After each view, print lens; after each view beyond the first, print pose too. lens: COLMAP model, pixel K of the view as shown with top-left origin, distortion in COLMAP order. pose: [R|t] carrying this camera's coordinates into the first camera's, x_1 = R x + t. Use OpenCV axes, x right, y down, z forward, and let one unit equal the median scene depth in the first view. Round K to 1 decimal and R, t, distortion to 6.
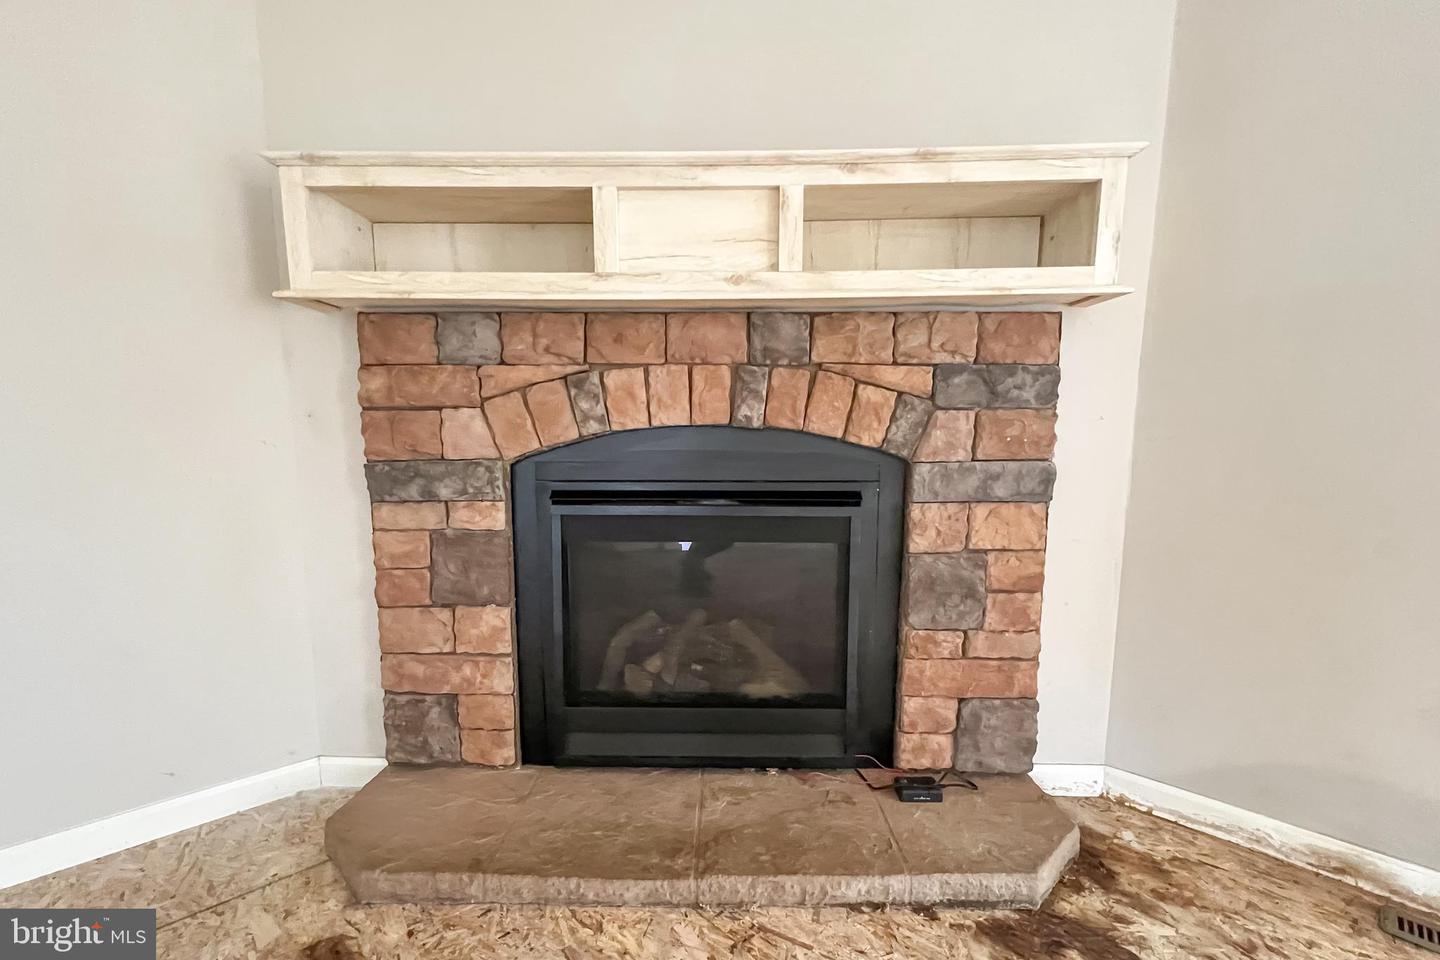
lens RADIAL K [[605.6, 0, 722.1], [0, 605.6, 531.0], [0, 0, 1]] dist [-0.001103, 0.000464]
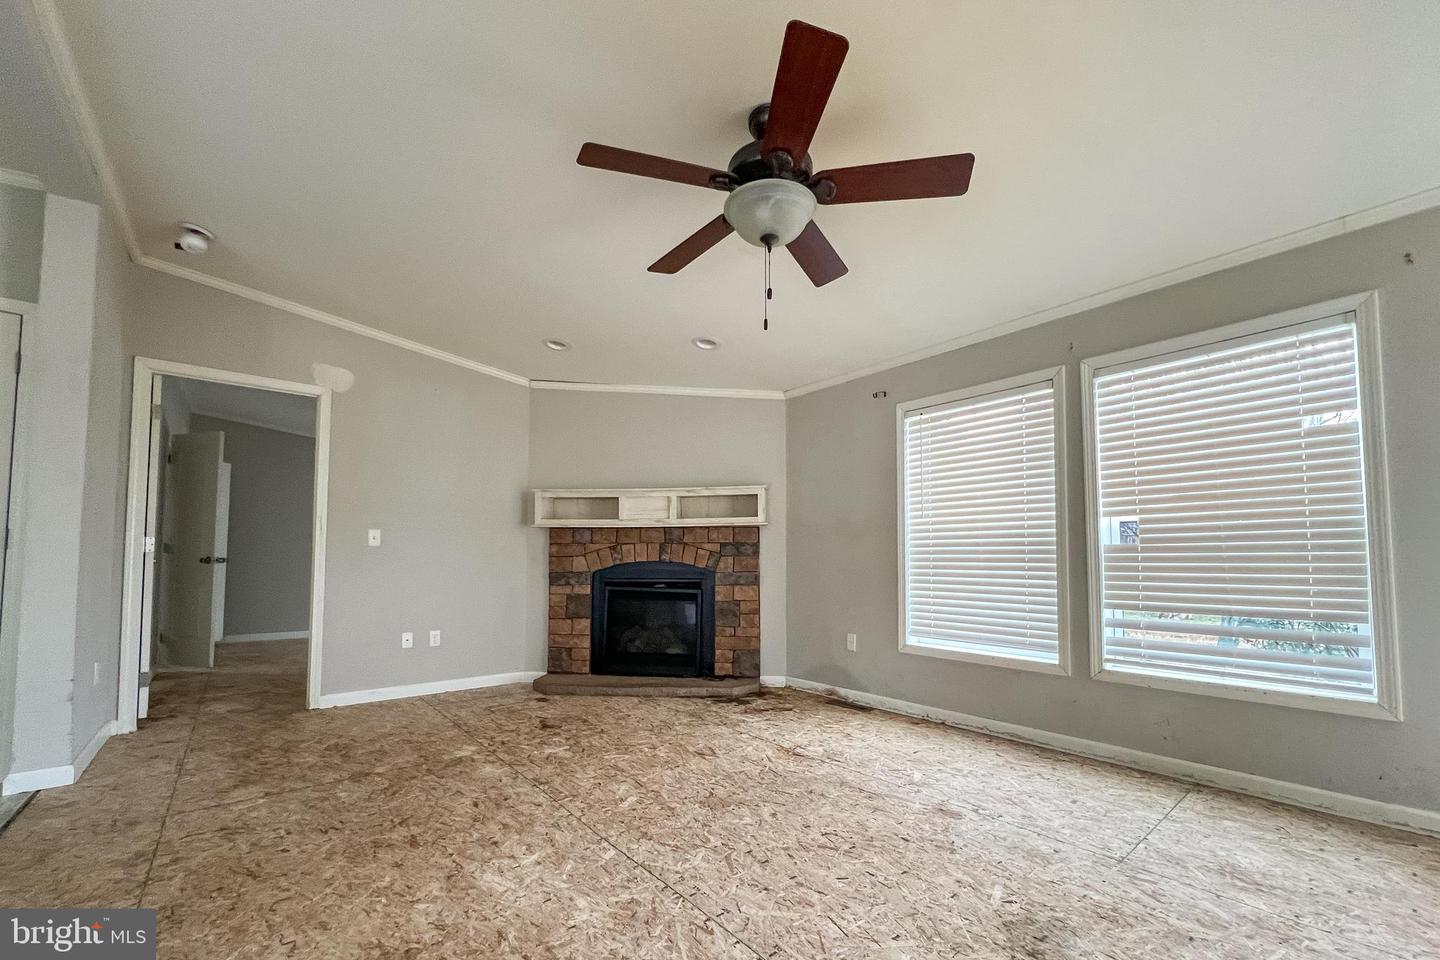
lens RADIAL K [[582.6, 0, 721.9], [0, 582.6, 527.6], [0, 0, 1]] dist [-0.001531, 0.000324]
pose [[0.996412, -0.008458, -0.084210, 0.608534], [-0.006846, 0.983678, -0.179809, 0.205359], [0.084356, 0.179740, 0.980091, -2.052303]]
